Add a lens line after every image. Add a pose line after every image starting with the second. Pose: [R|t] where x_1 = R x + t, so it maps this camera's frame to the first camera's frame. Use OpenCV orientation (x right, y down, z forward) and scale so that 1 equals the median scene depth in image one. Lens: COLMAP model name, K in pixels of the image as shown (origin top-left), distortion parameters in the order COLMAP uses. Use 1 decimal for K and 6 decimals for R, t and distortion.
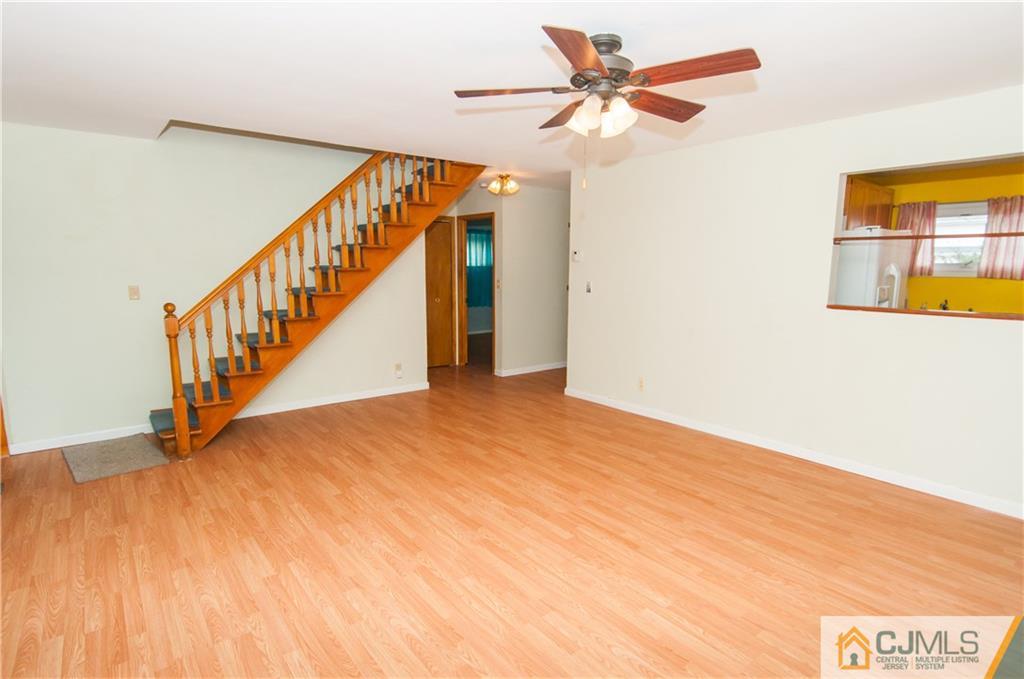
lens RADIAL K [[530.5, 0, 512.0], [0, 530.5, 340.4], [0, 0, 1]] dist [0.010451, -0.011858]
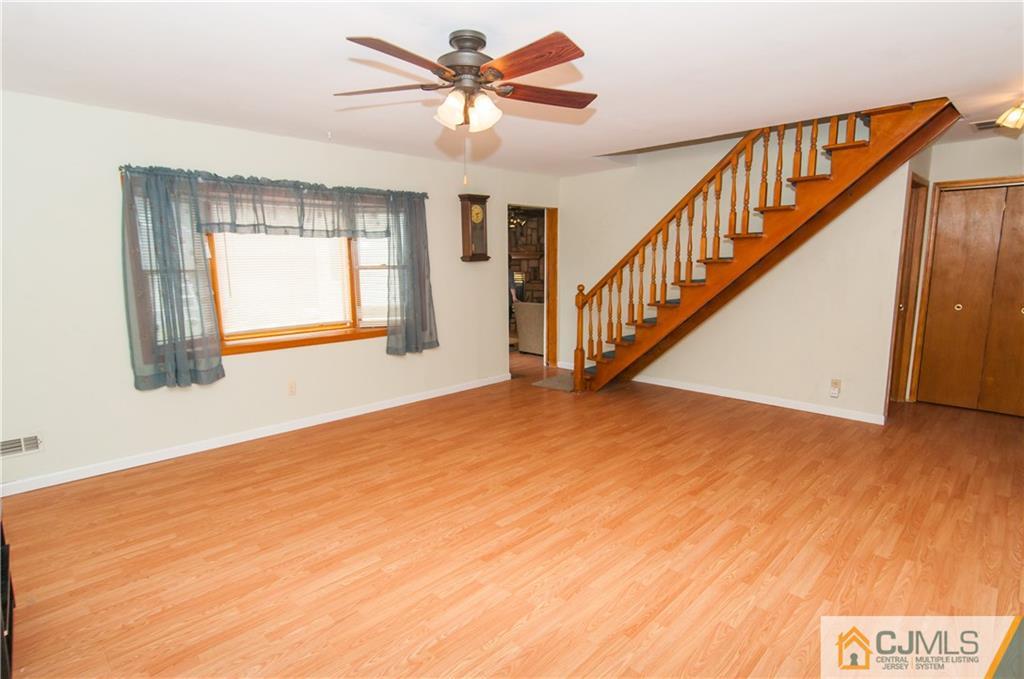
lens RADIAL K [[530.5, 0, 509.6], [0, 530.5, 338.5], [0, 0, 1]] dist [0.010451, -0.011858]
pose [[0.117276, 0.141564, -0.982958, 0.744151], [-0.131414, 0.983296, 0.125934, -0.077849], [0.984366, 0.114406, 0.133921, 0.591370]]
